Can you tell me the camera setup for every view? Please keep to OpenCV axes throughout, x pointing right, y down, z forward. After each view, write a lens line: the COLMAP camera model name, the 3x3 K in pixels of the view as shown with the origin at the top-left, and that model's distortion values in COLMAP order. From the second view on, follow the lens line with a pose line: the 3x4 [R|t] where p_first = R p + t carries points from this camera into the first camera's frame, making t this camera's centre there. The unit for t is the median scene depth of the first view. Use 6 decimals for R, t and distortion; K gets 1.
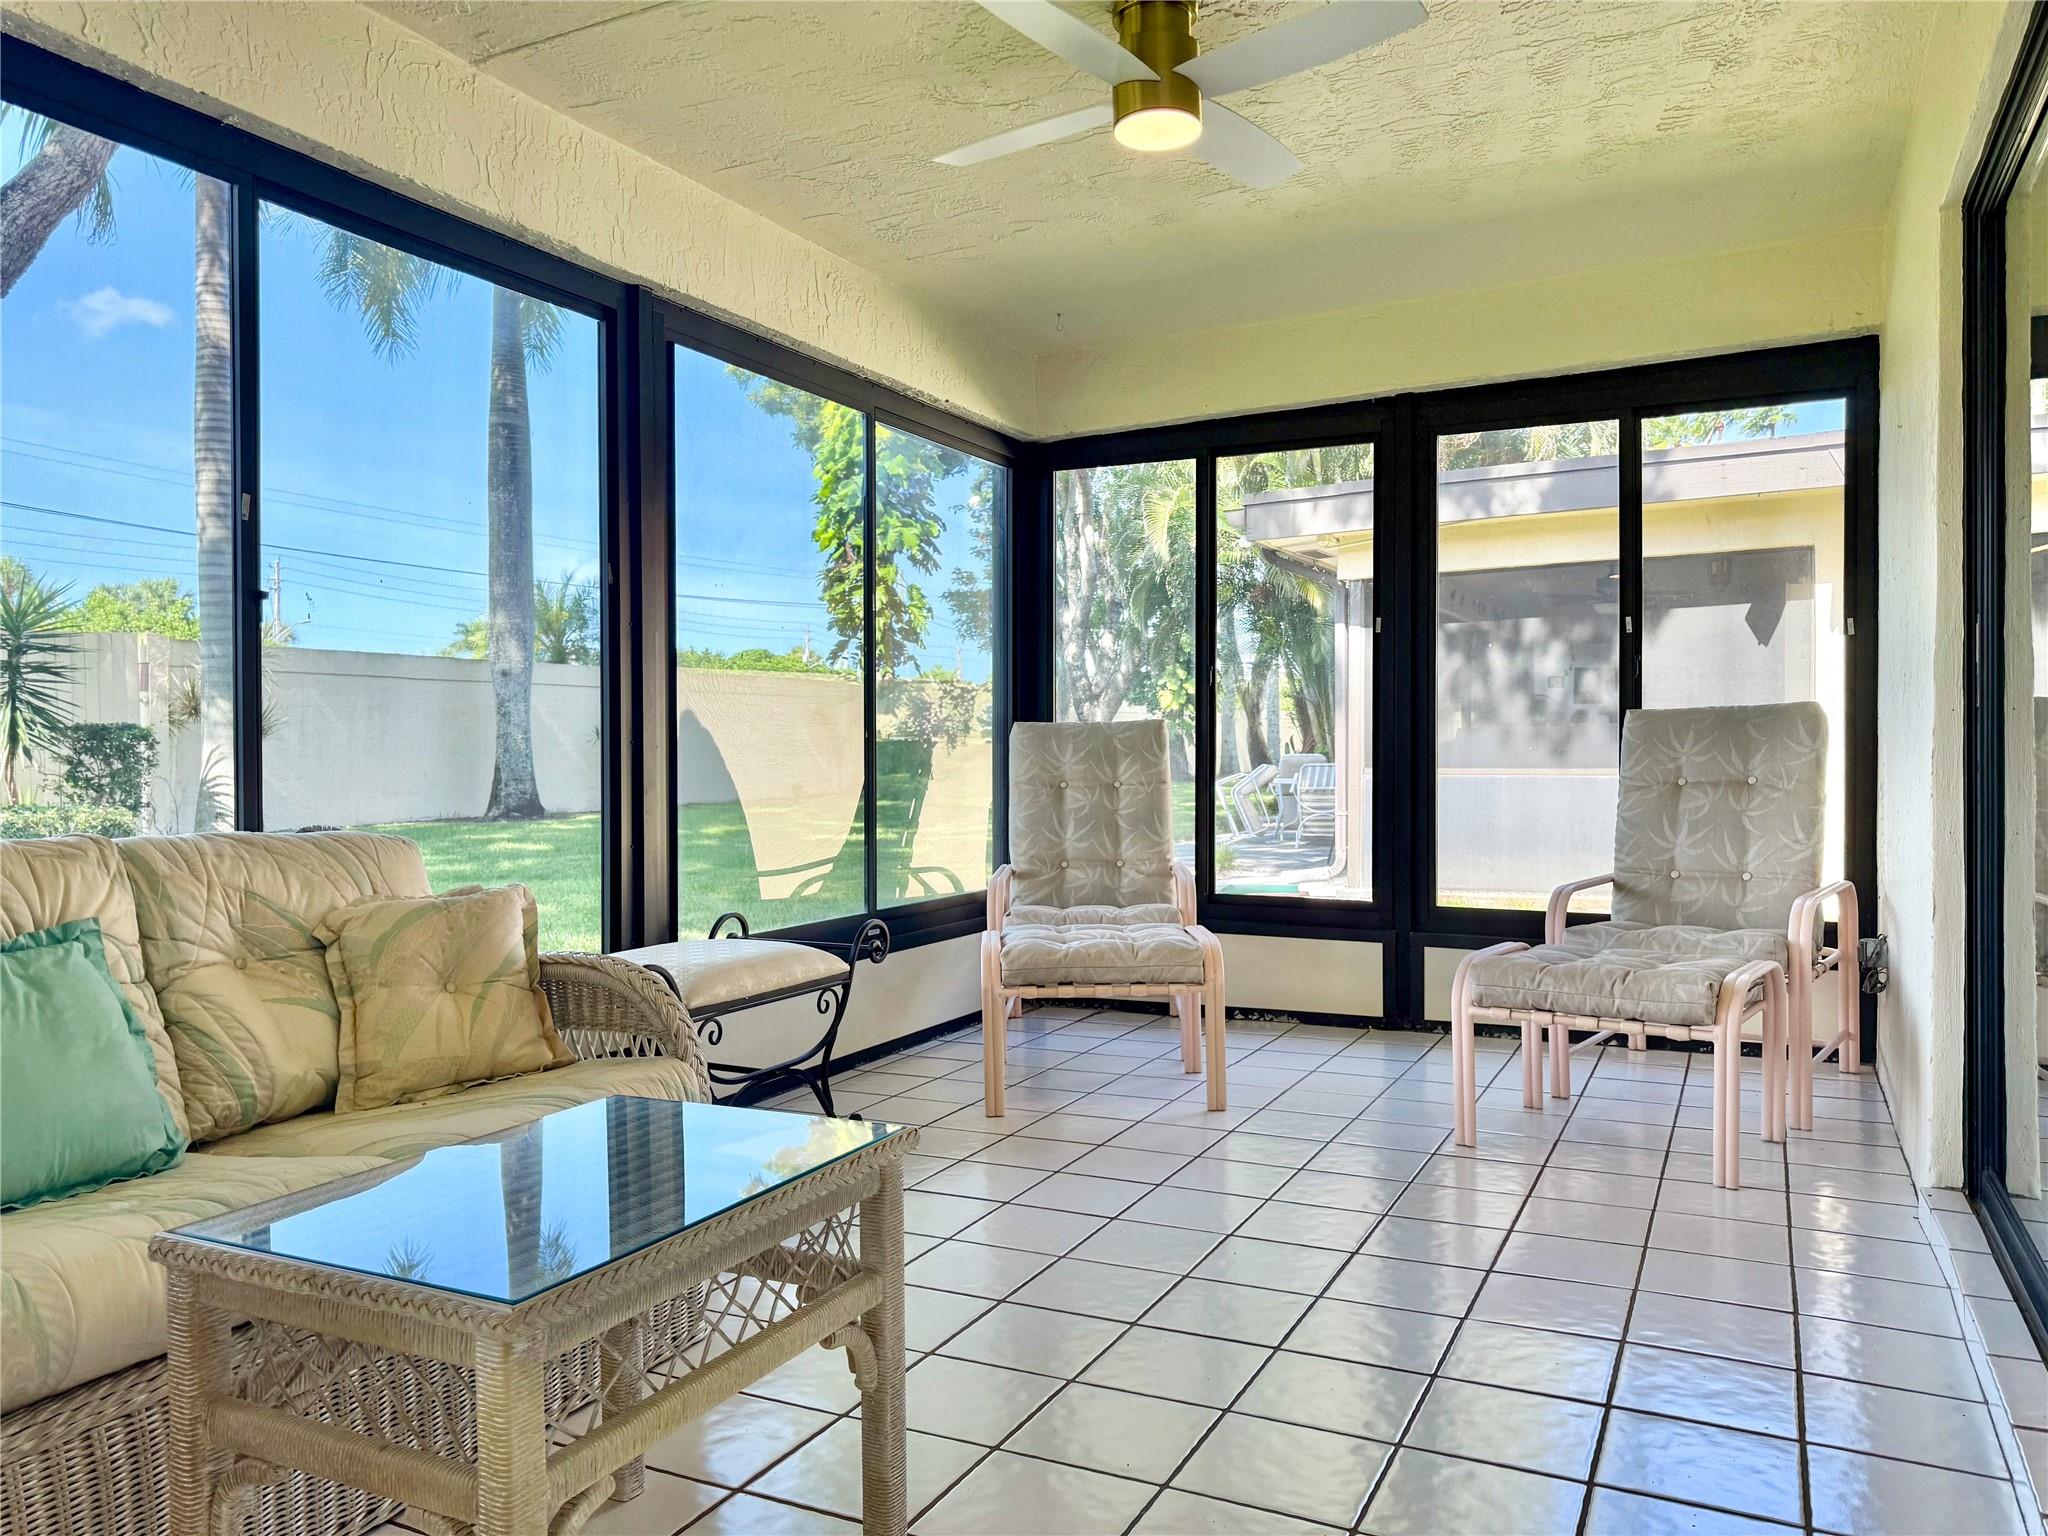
lens RADIAL K [[1450.3, 0, 1013.0], [0, 1450.3, 755.7], [0, 0, 1]] dist [-0.002331, -0.009404]
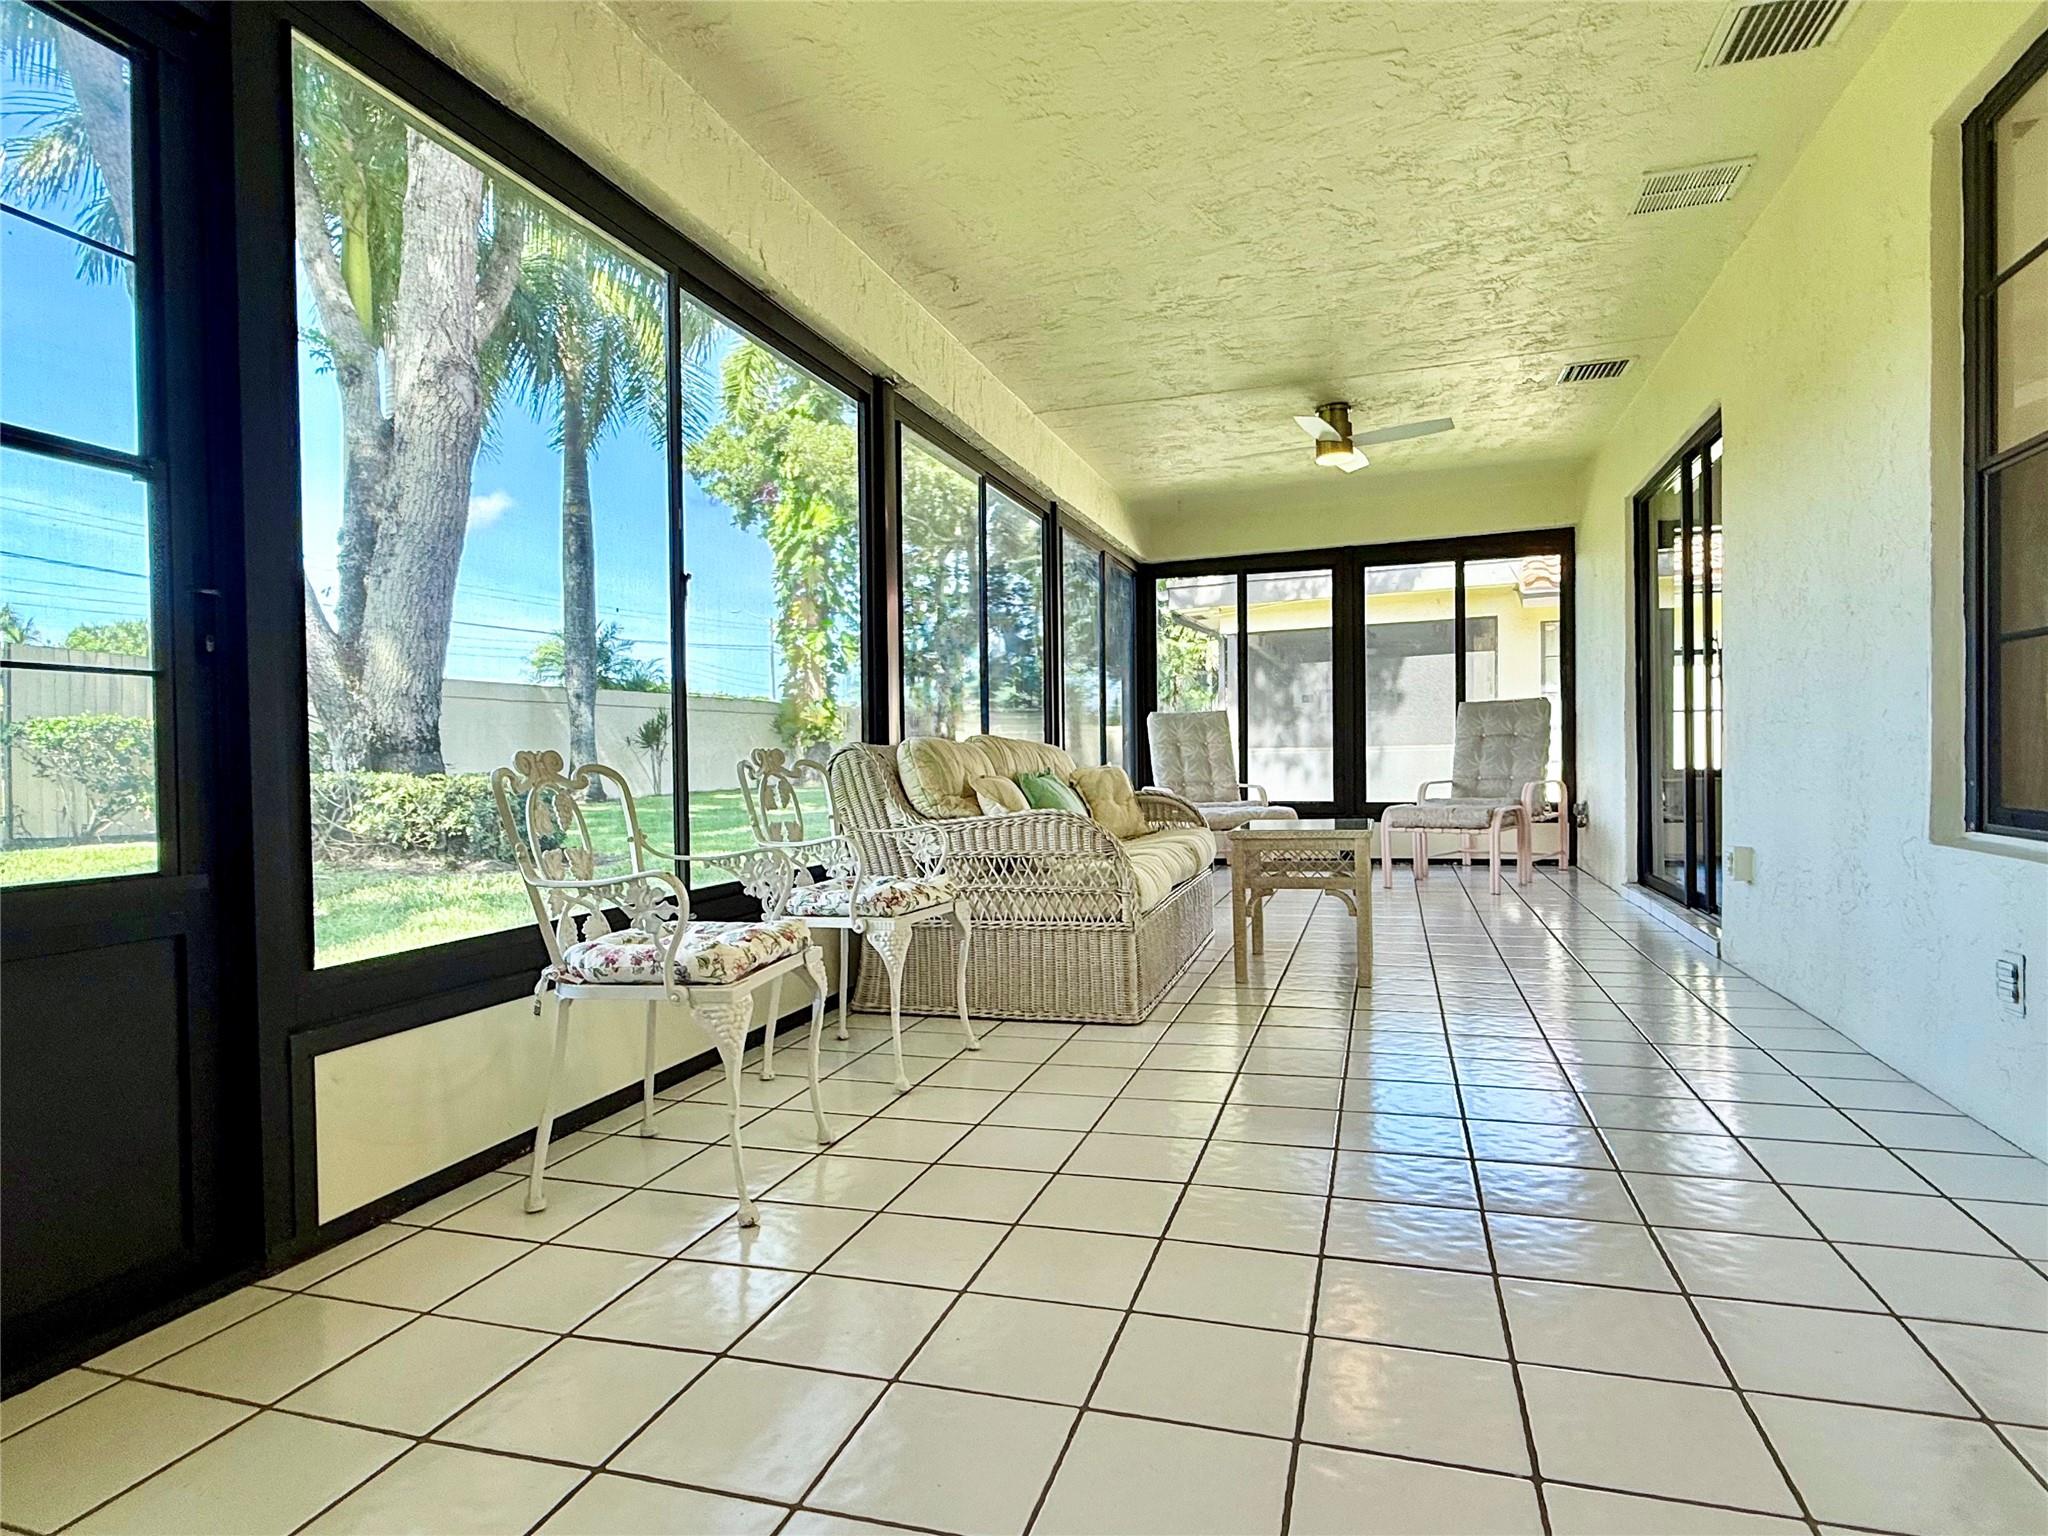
lens RADIAL K [[1118.1, 0, 1020.1], [0, 1118.1, 771.8], [0, 0, 1]] dist [0.003121, 0.002442]
pose [[0.988211, -0.014739, 0.152388, -0.411936], [0.013340, 0.999859, 0.010198, 0.039510], [-0.152517, -0.008045, 0.988268, -0.453550]]
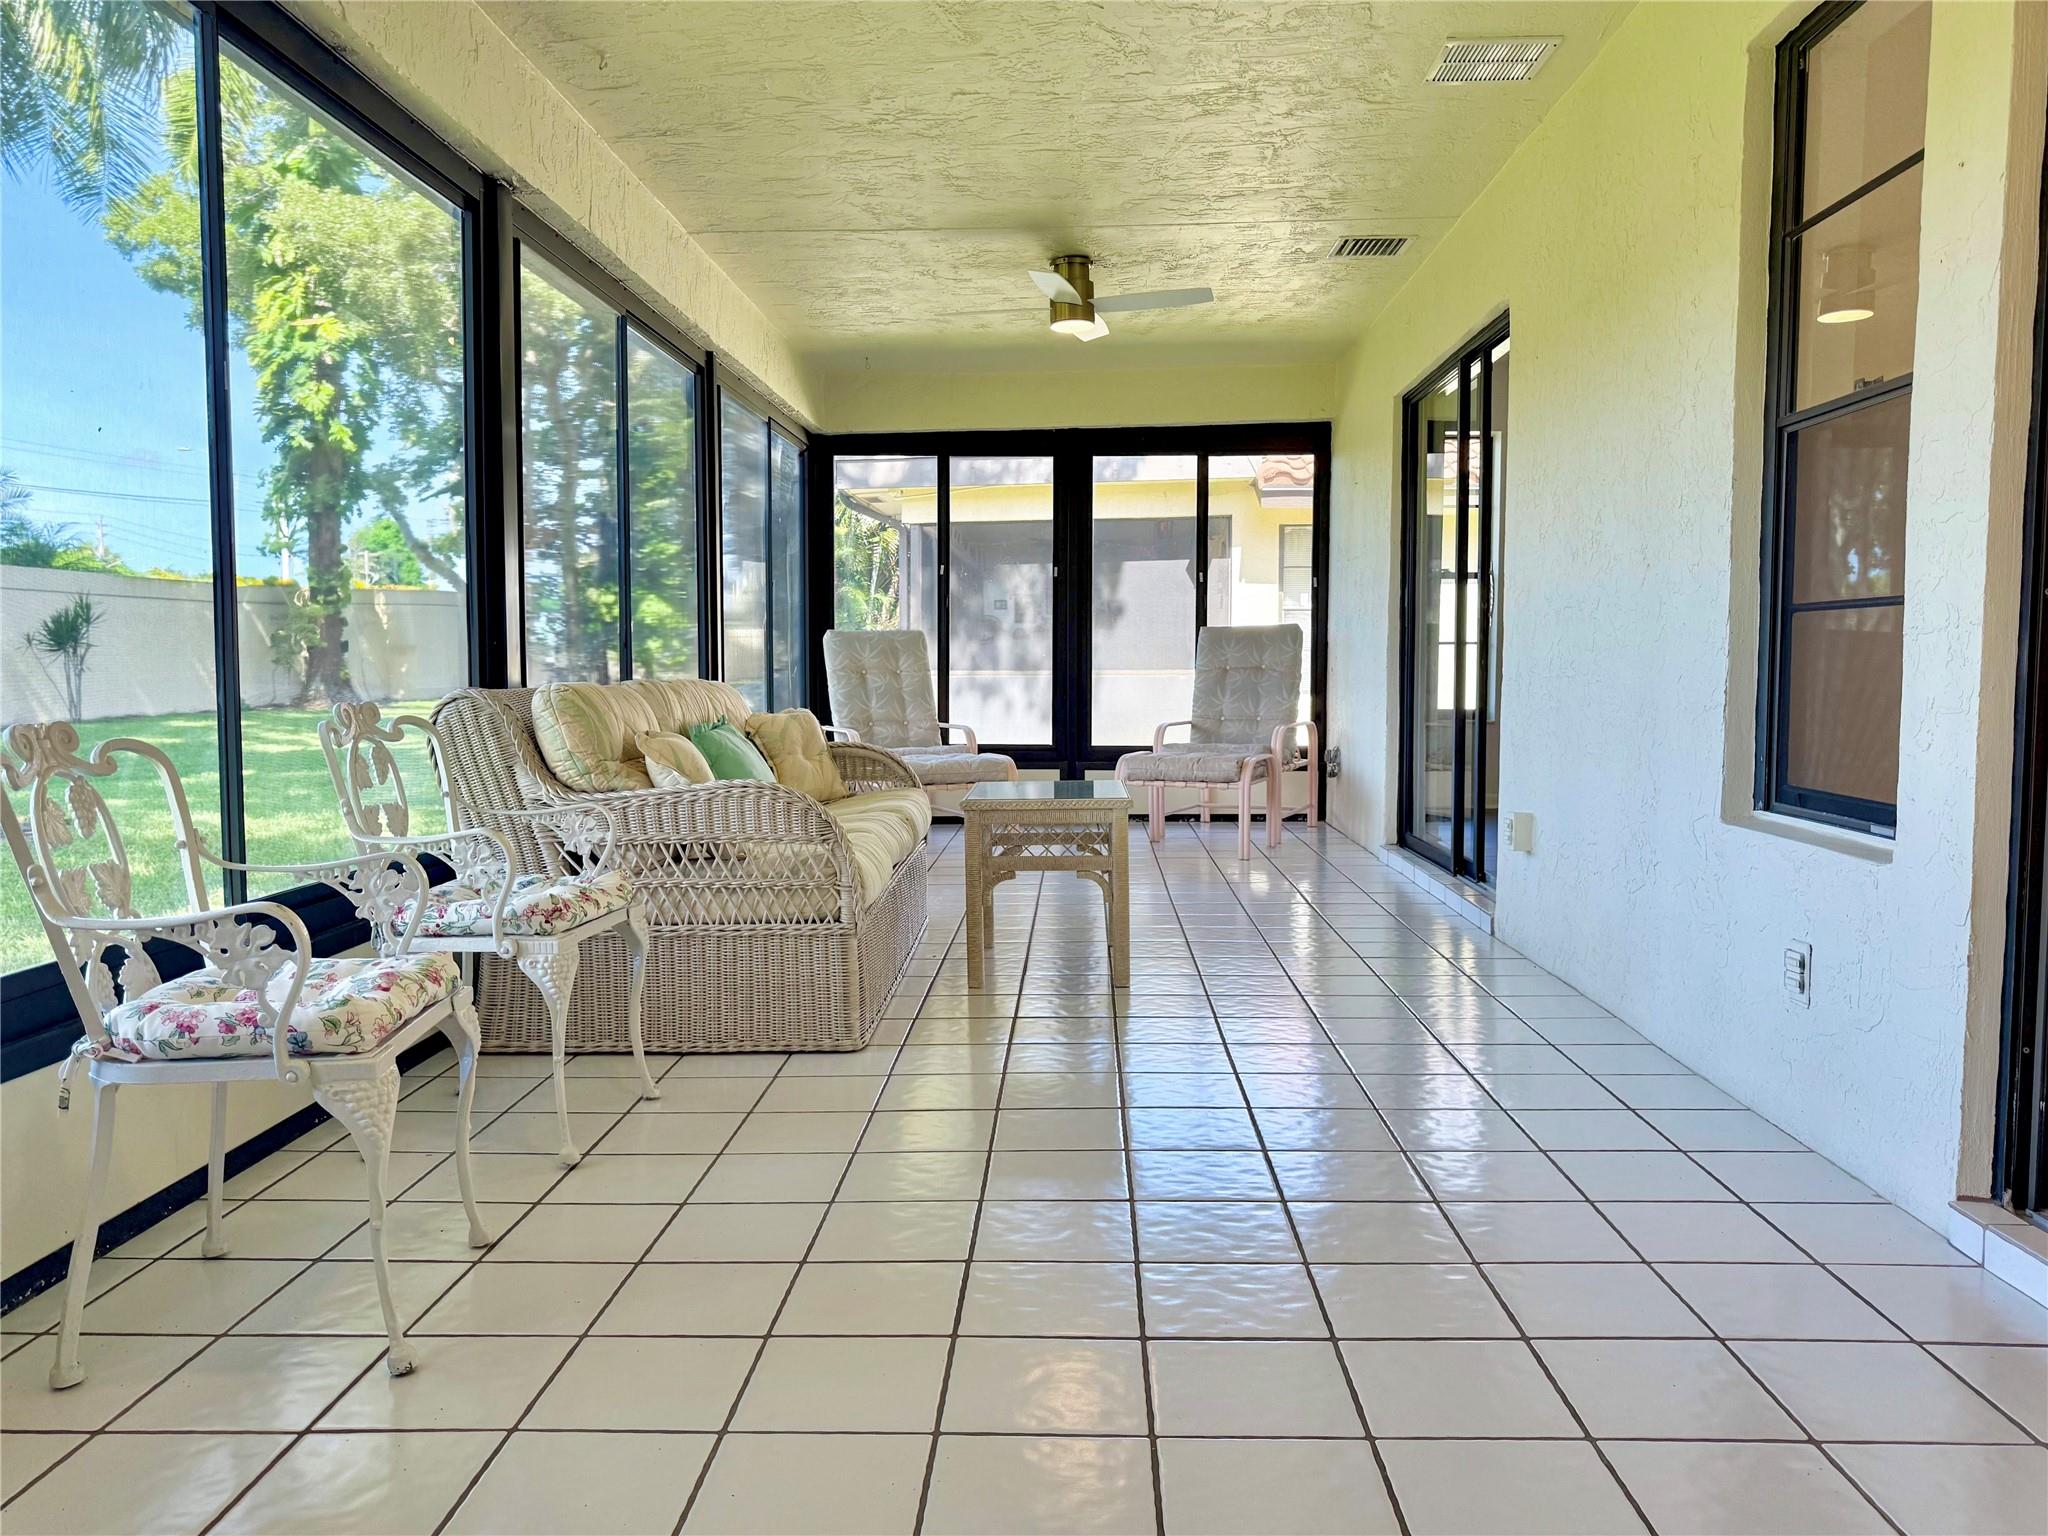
lens RADIAL K [[1450.3, 0, 1013.0], [0, 1450.3, 755.7], [0, 0, 1]] dist [-0.002331, -0.009404]
pose [[0.913636, -0.023124, 0.405875, -0.447224], [0.000052, 0.998388, 0.056763, 0.021918], [-0.406533, -0.051840, 0.912164, -0.452900]]
